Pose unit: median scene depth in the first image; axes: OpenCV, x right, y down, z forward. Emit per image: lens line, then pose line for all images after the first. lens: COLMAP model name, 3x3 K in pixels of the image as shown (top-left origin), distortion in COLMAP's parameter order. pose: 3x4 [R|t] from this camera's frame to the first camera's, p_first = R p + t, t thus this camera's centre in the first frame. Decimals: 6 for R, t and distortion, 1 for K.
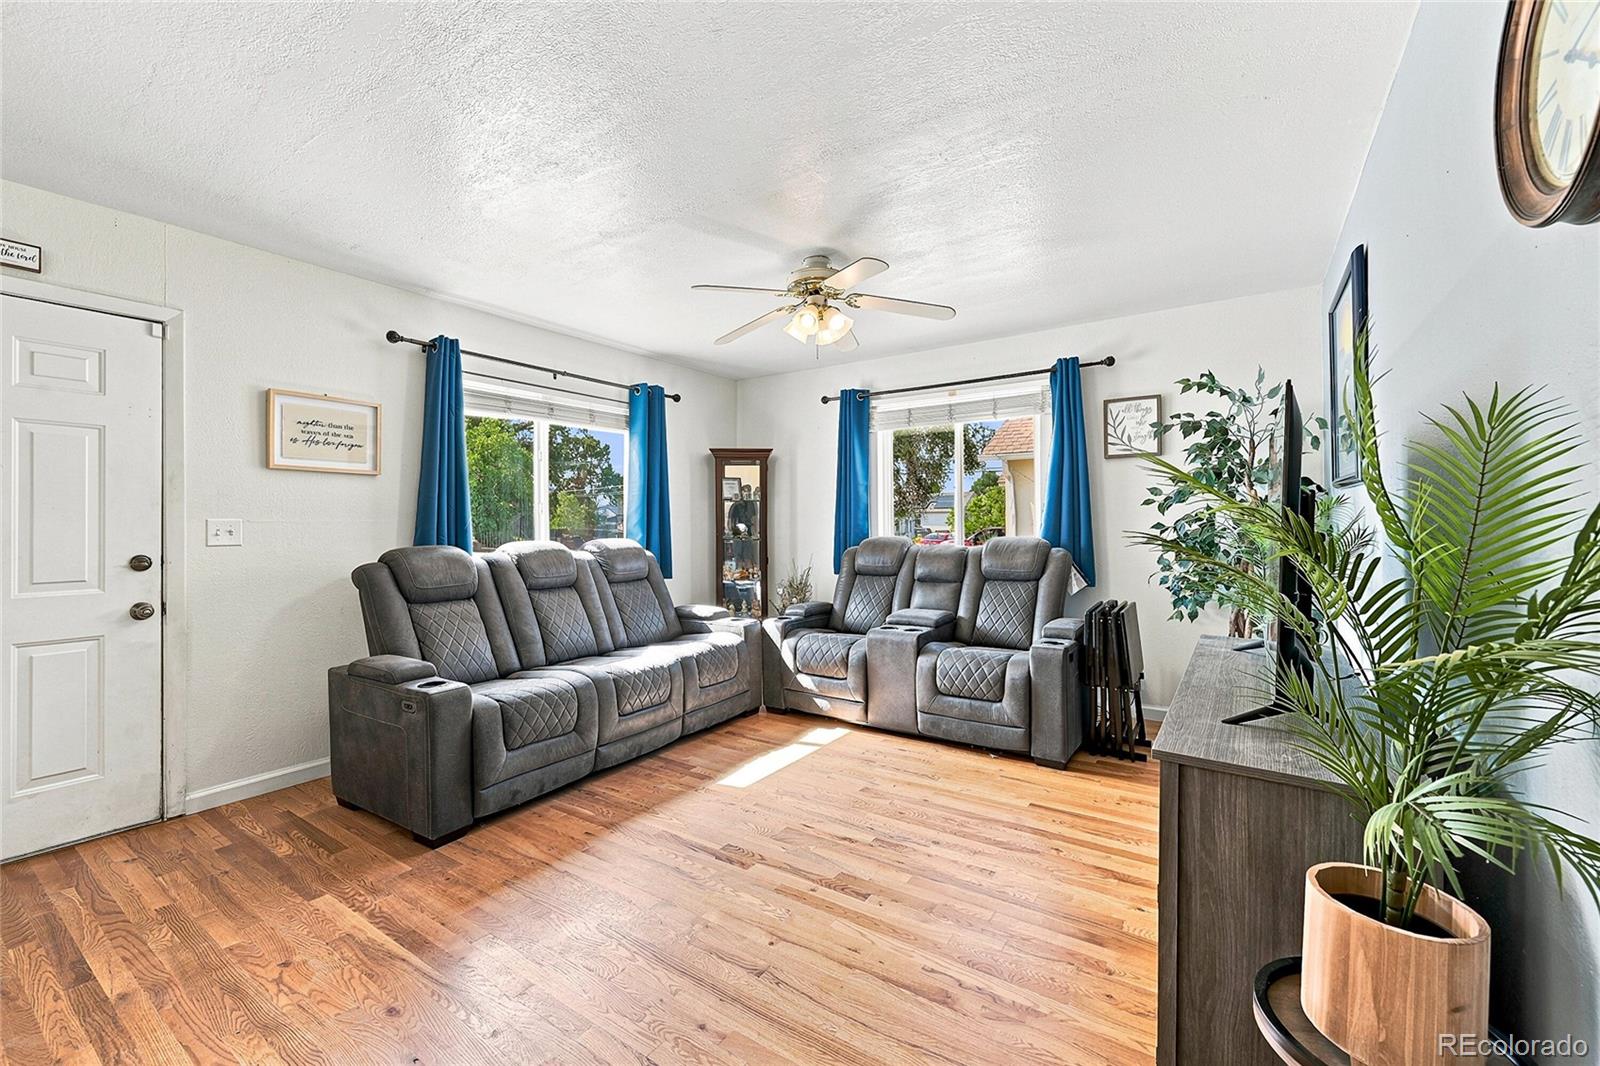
lens RADIAL K [[647.7, 0, 775.8], [0, 647.7, 520.7], [0, 0, 1]] dist [-0.001097, -0.001306]
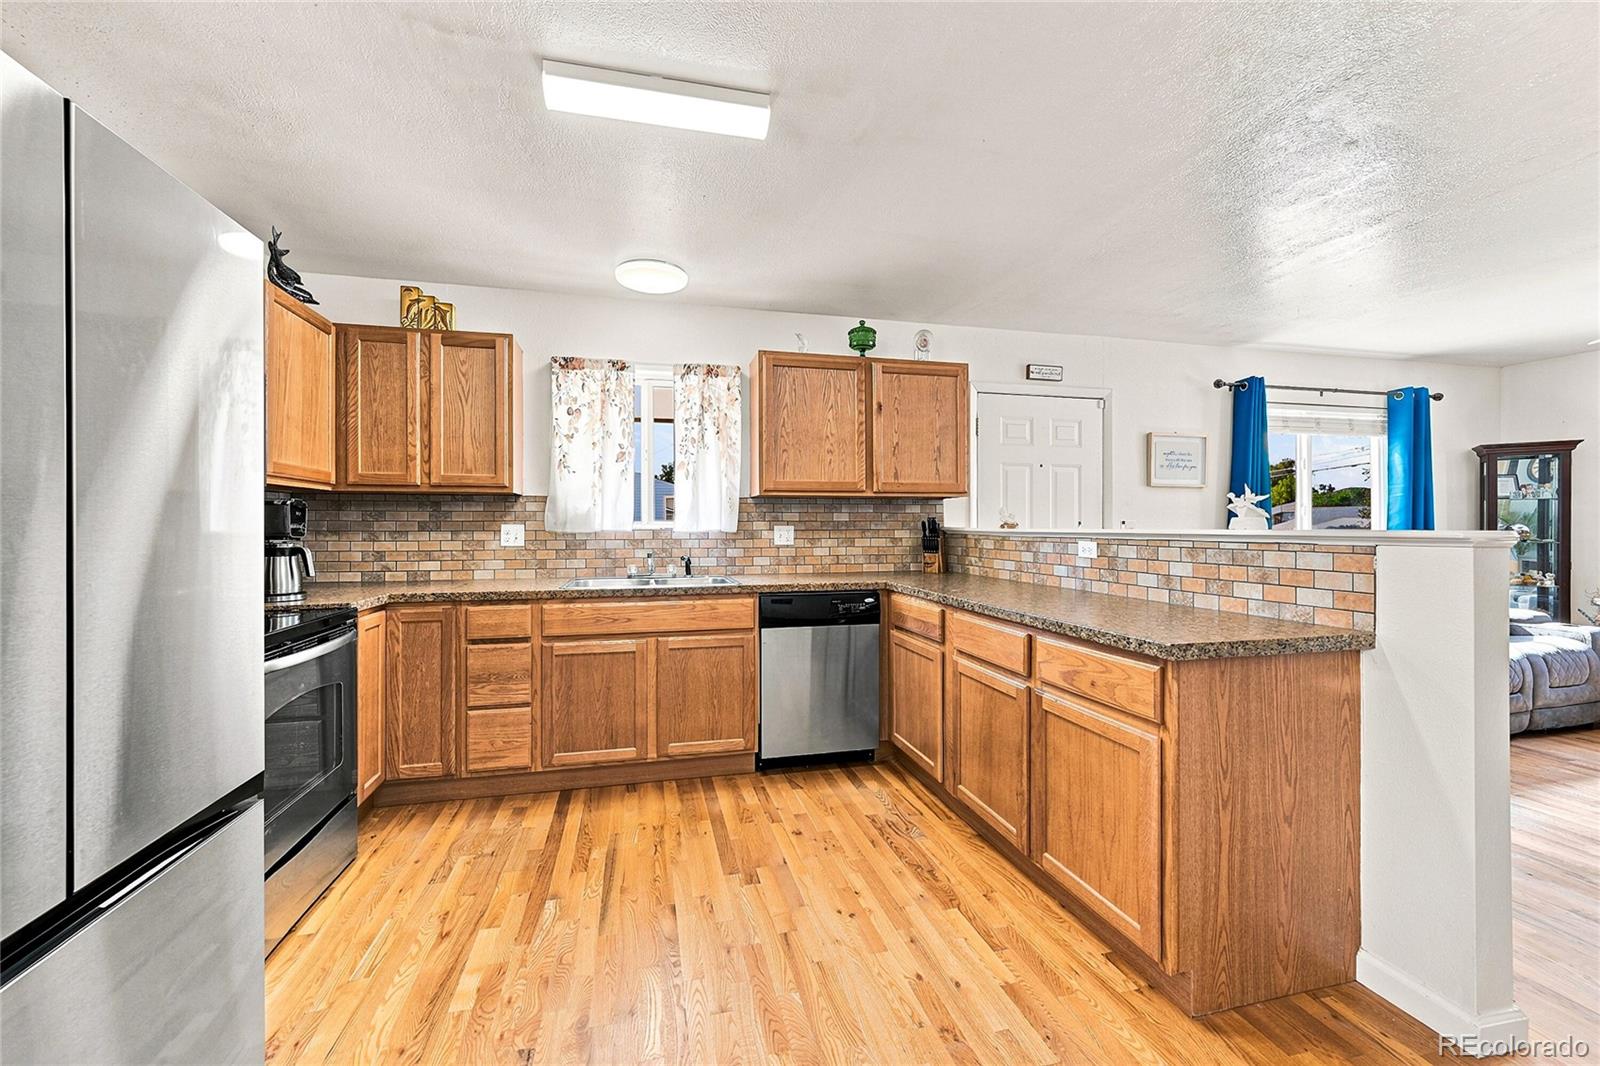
lens RADIAL K [[647.7, 0, 731.3], [0, 647.7, 525.1], [0, 0, 1]] dist [-0.001097, -0.001306]
pose [[0.747596, 0.006947, -0.664118, -0.465233], [-0.001136, 0.999957, 0.009182, -0.003145], [0.664153, -0.006110, 0.747571, -0.687532]]
